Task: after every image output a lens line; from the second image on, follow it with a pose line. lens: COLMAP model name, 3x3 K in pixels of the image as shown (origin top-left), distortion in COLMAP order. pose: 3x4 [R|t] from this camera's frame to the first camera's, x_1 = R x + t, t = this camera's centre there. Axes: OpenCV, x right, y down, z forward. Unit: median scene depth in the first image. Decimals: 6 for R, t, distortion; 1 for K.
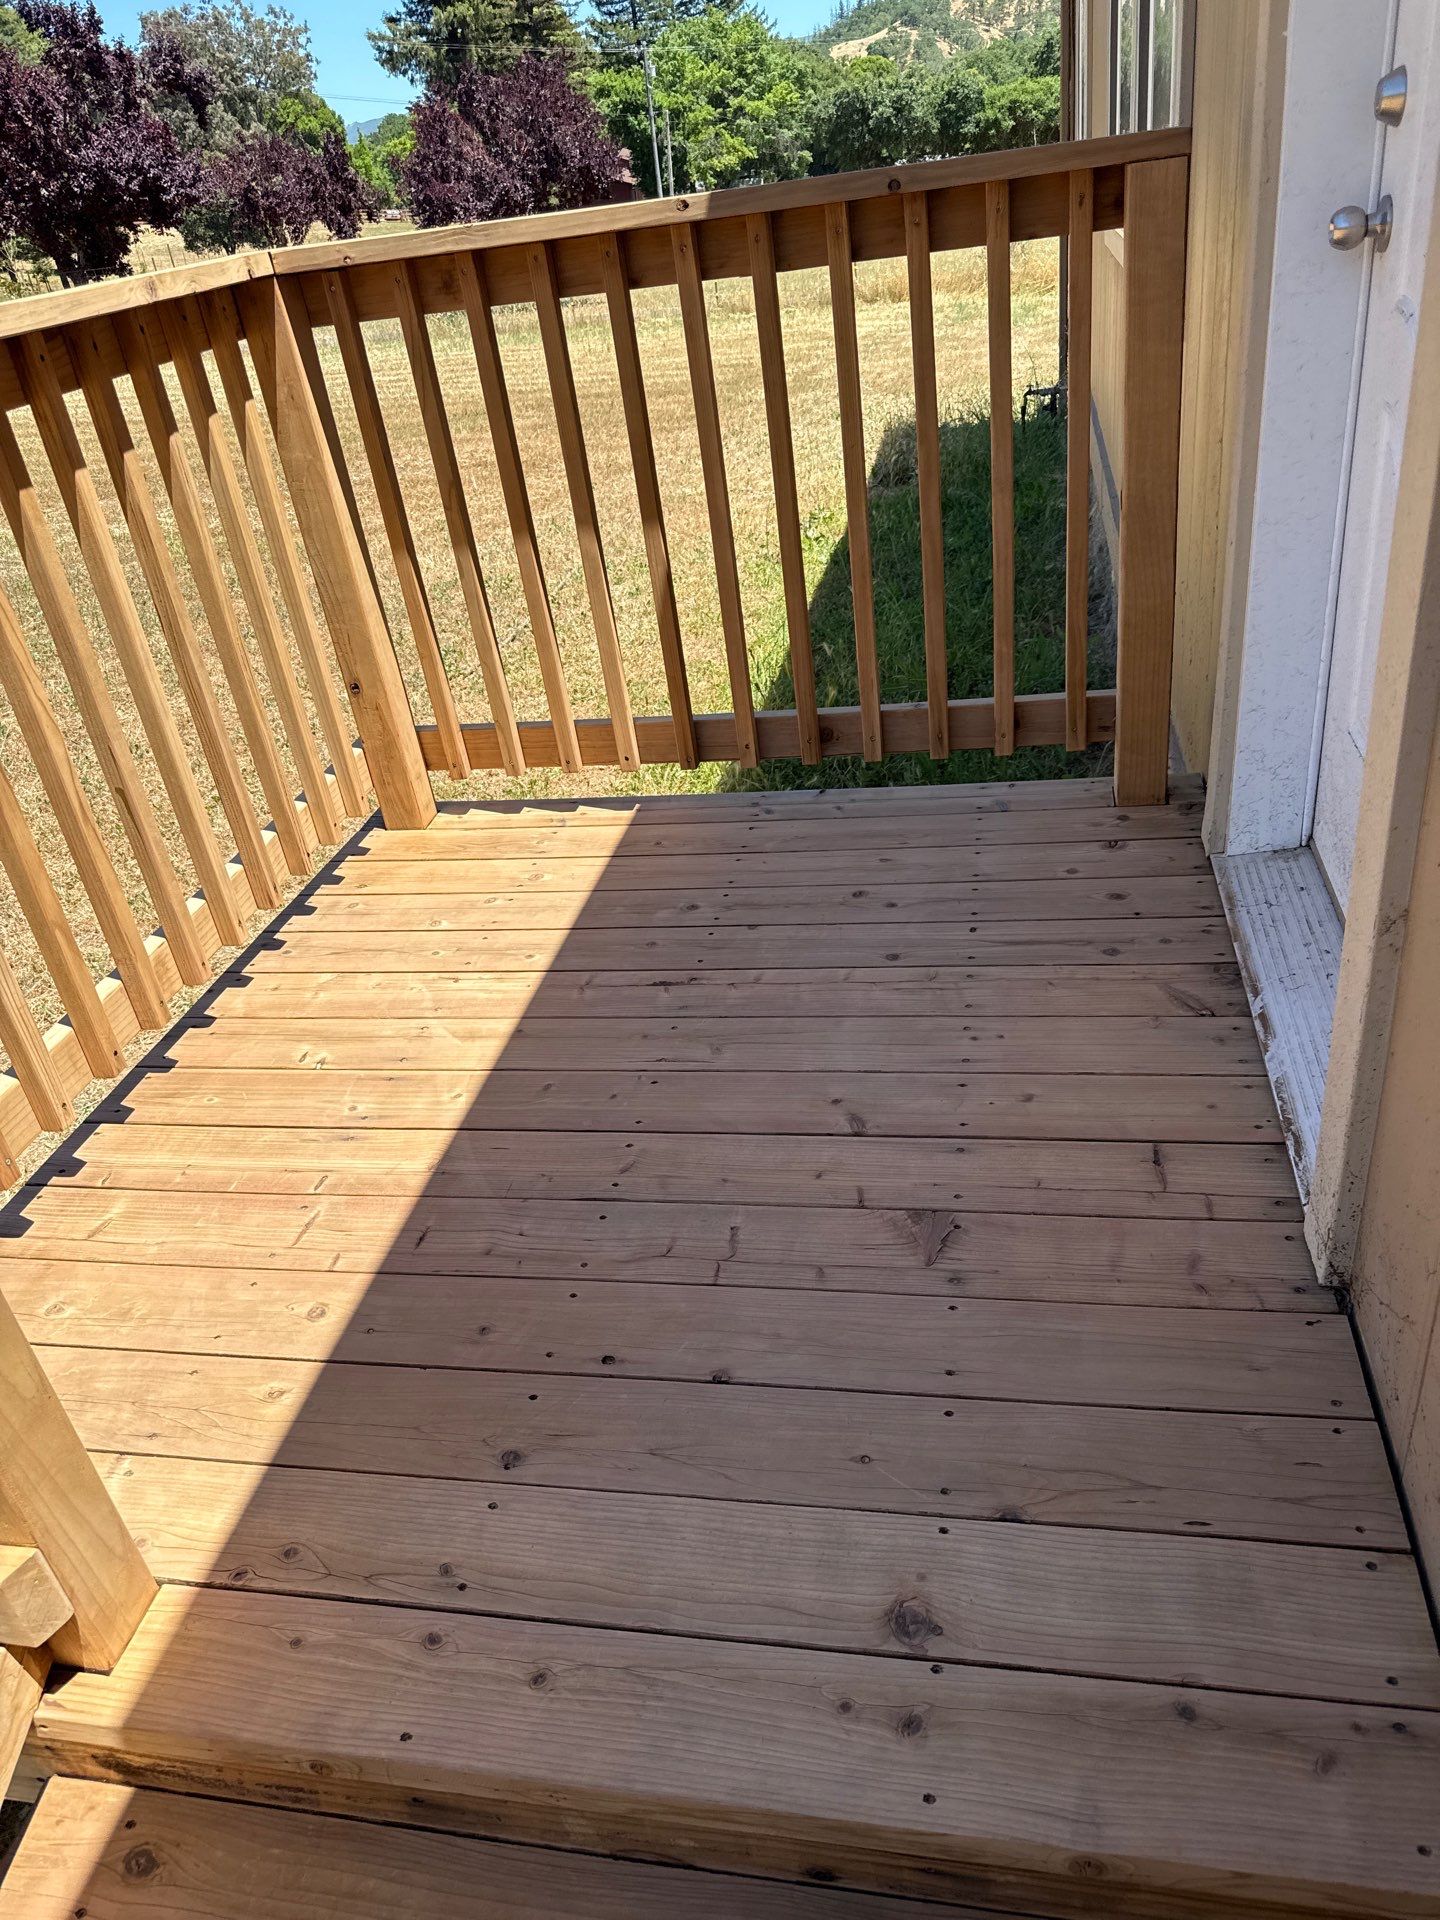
lens RADIAL K [[1353.1, 0, 725.2], [0, 1353.1, 966.6], [0, 0, 1]] dist [0.082162, -0.107785]
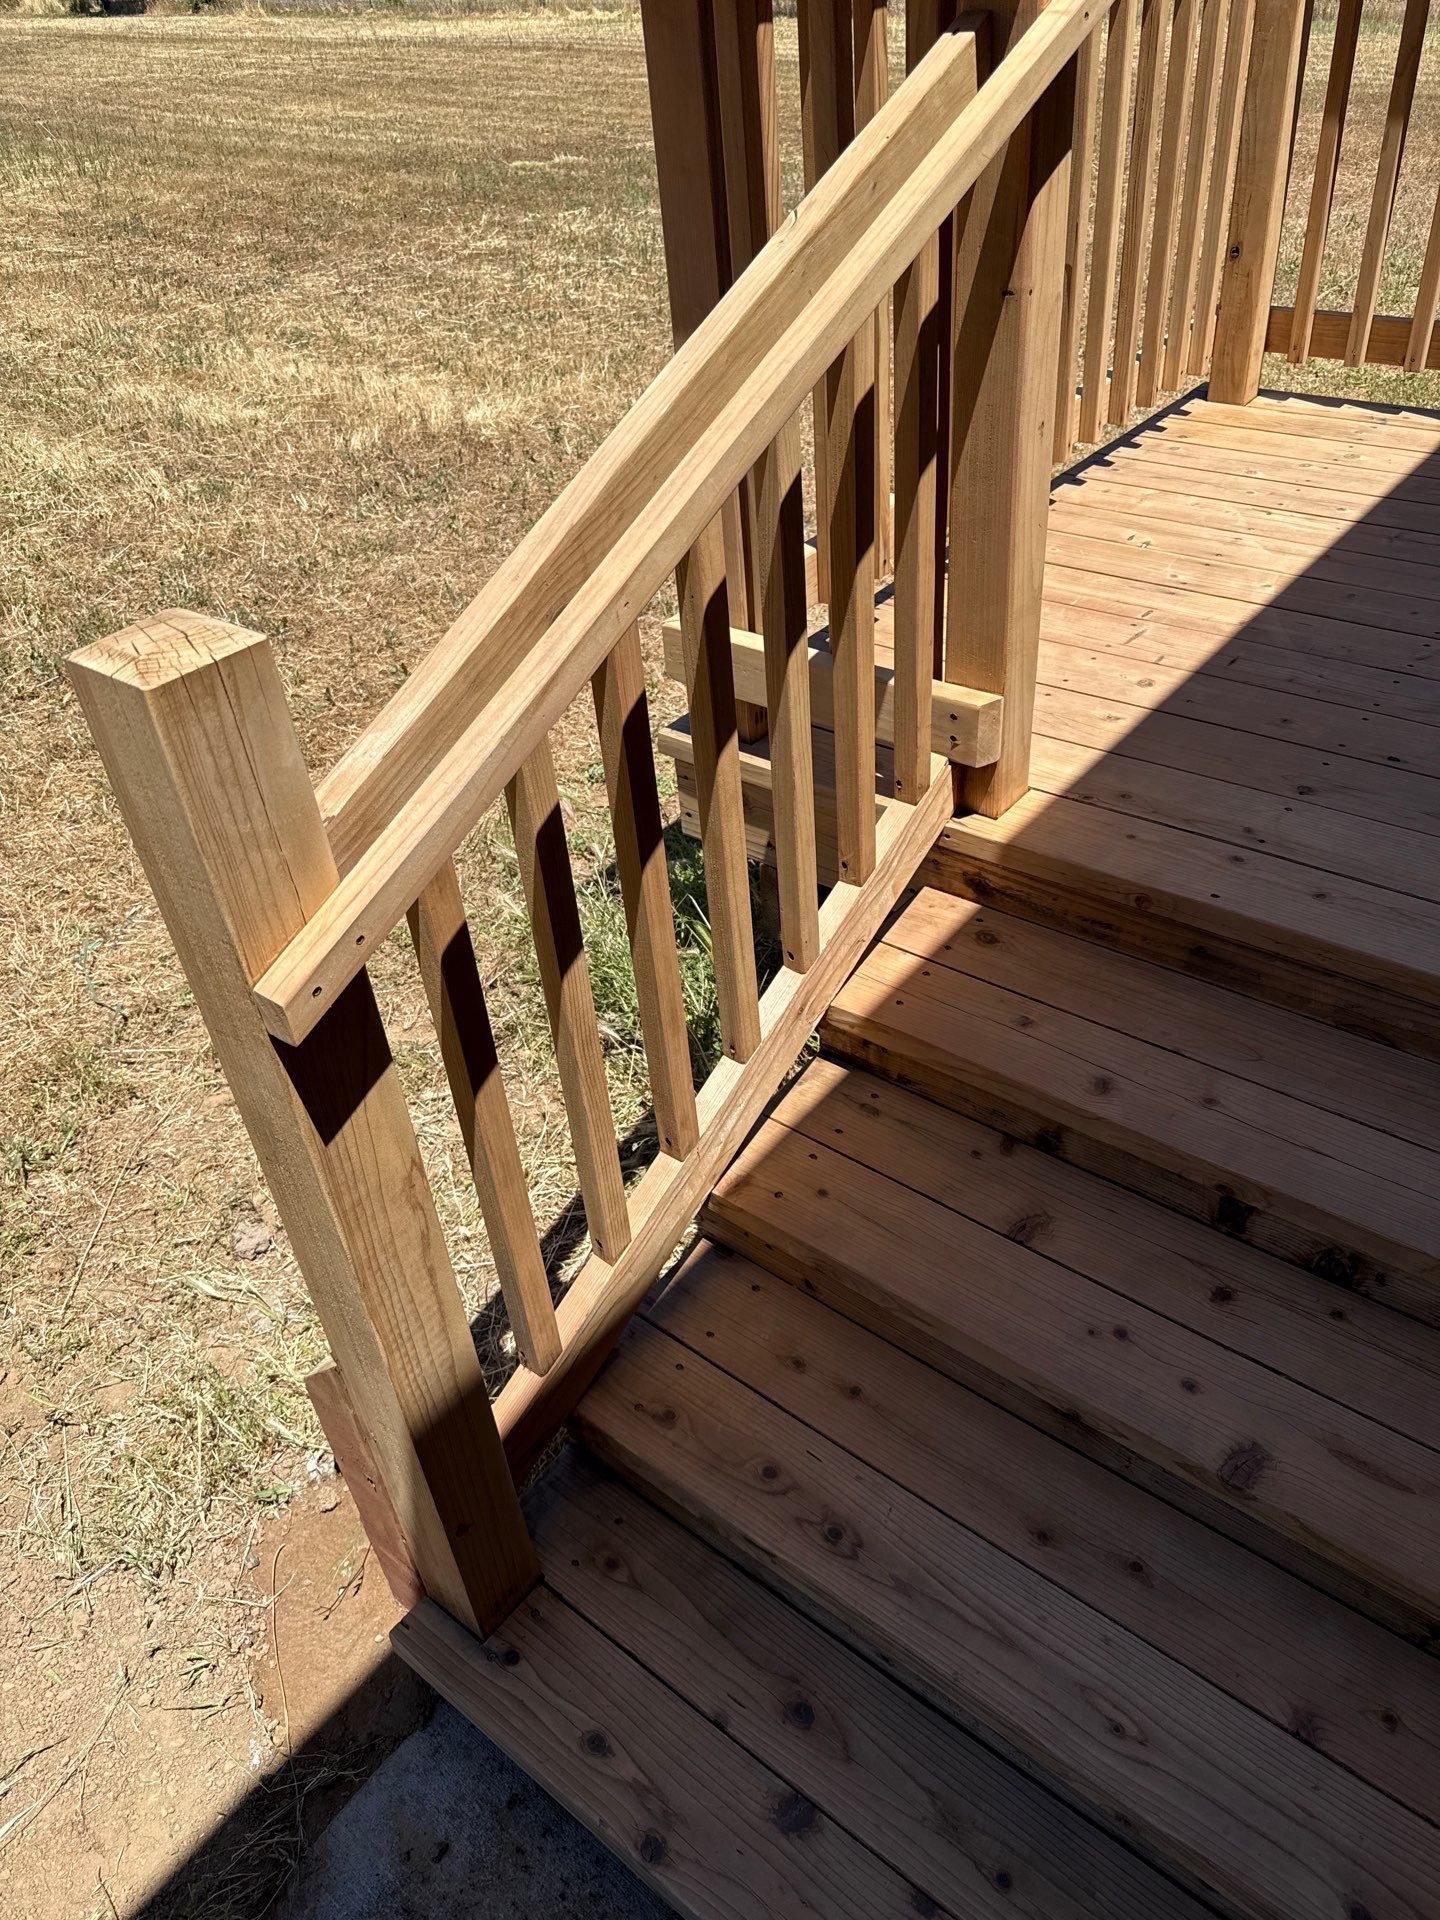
lens RADIAL K [[1353.1, 0, 725.2], [0, 1353.1, 966.6], [0, 0, 1]] dist [0.082162, -0.107785]
pose [[0.884615, 0.329371, -0.330108, -0.102382], [-0.269429, 0.938786, 0.214682, 0.248614], [0.380611, -0.100970, 0.919206, -0.259038]]
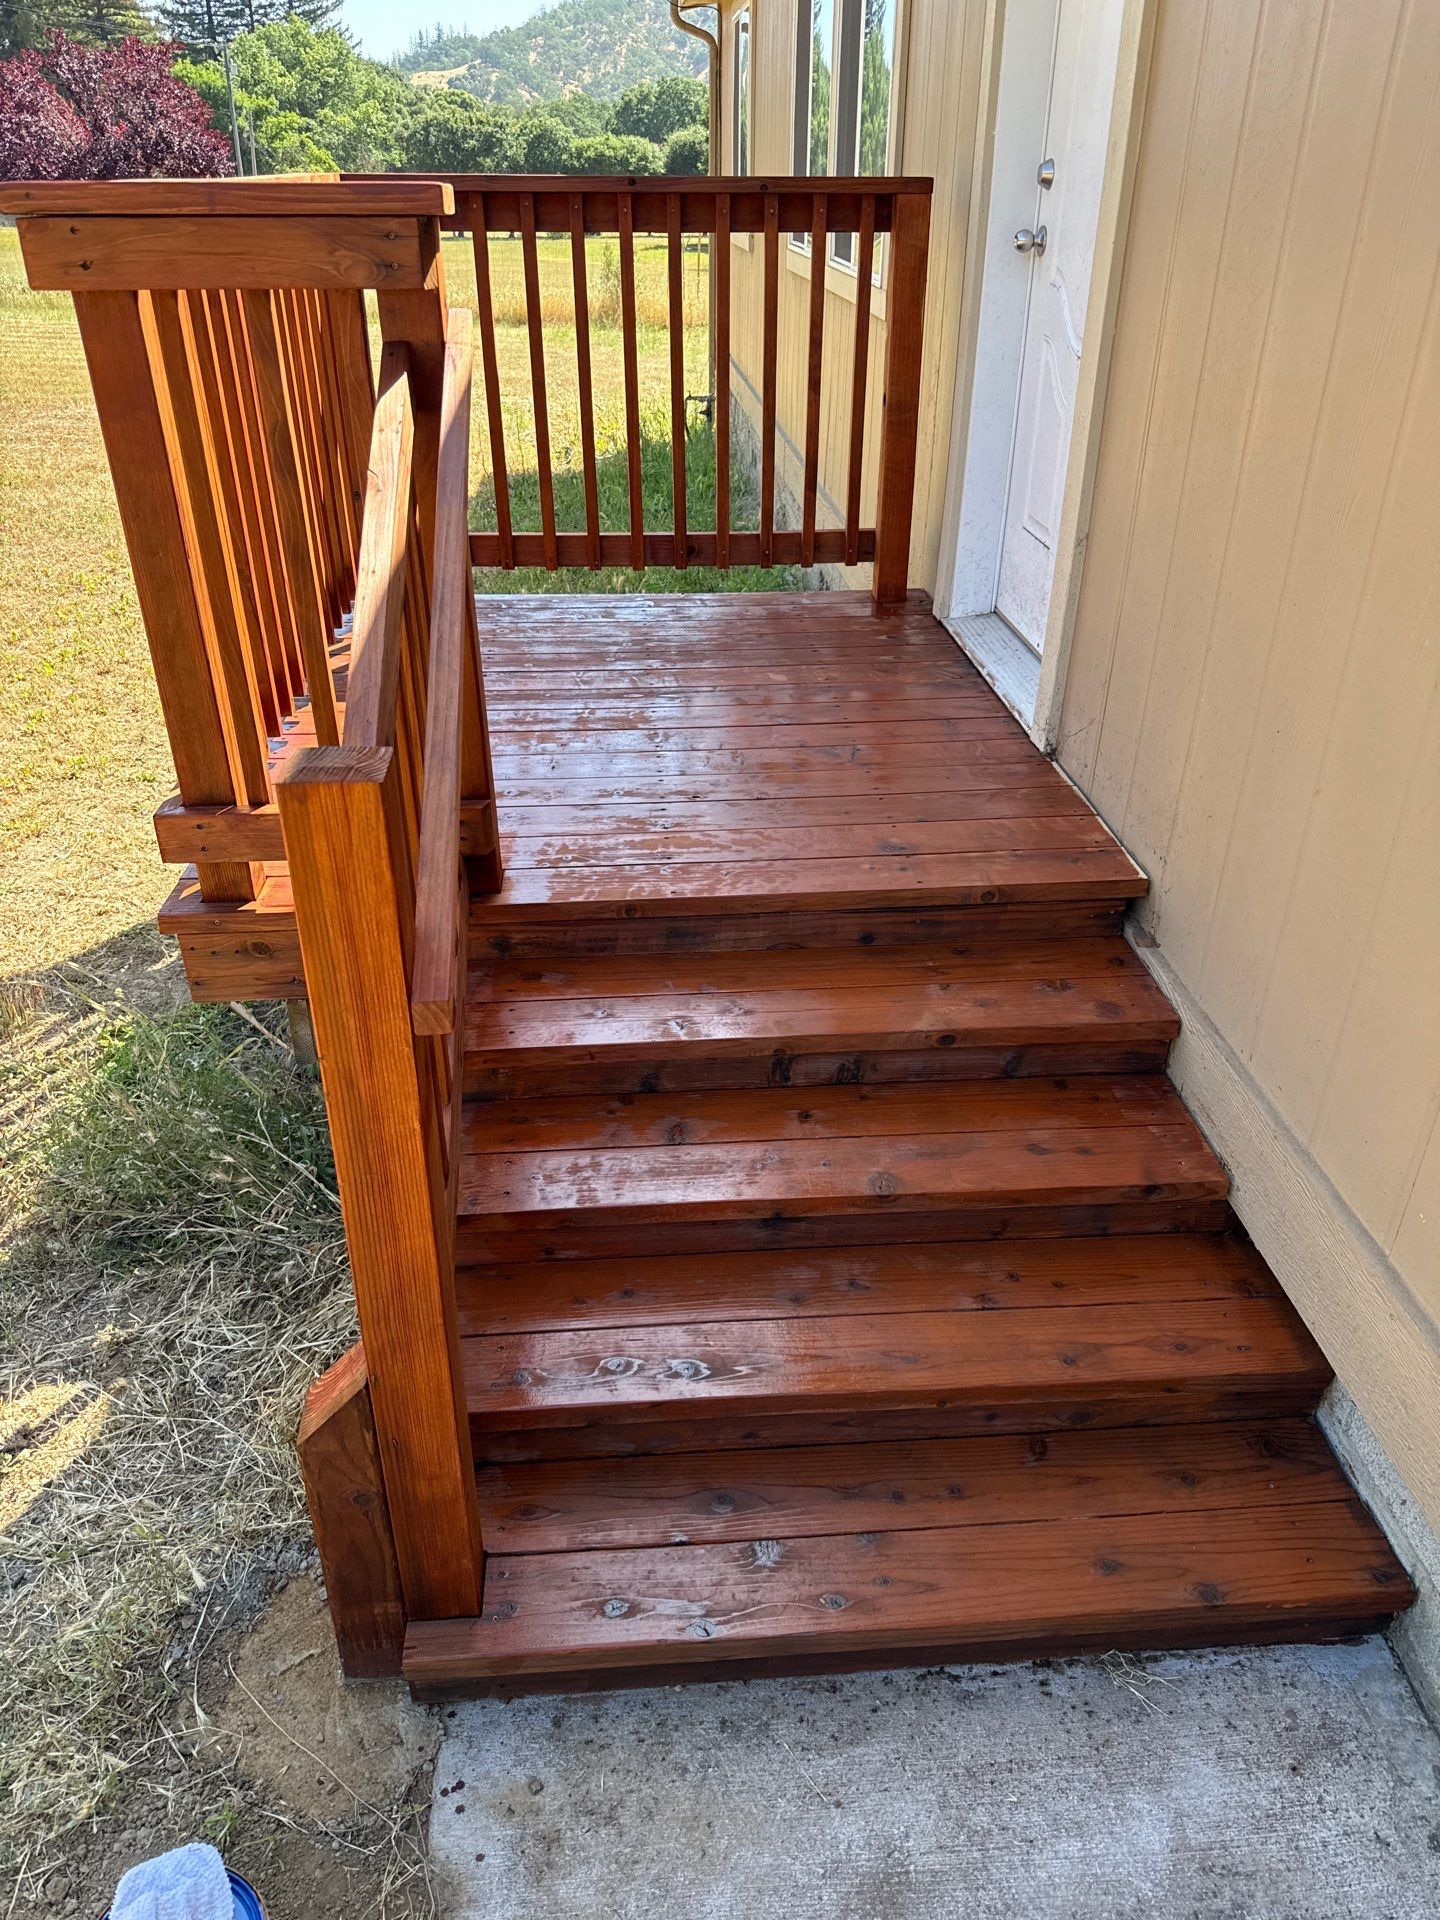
lens RADIAL K [[1364.7, 0, 716.0], [0, 1364.7, 949.8], [0, 0, 1]] dist [0.089576, -0.094641]
pose [[0.957809, -0.016195, 0.286950, -0.410142], [0.026877, 0.999083, -0.033327, 0.385959], [-0.286147, 0.039634, 0.957366, -0.527842]]
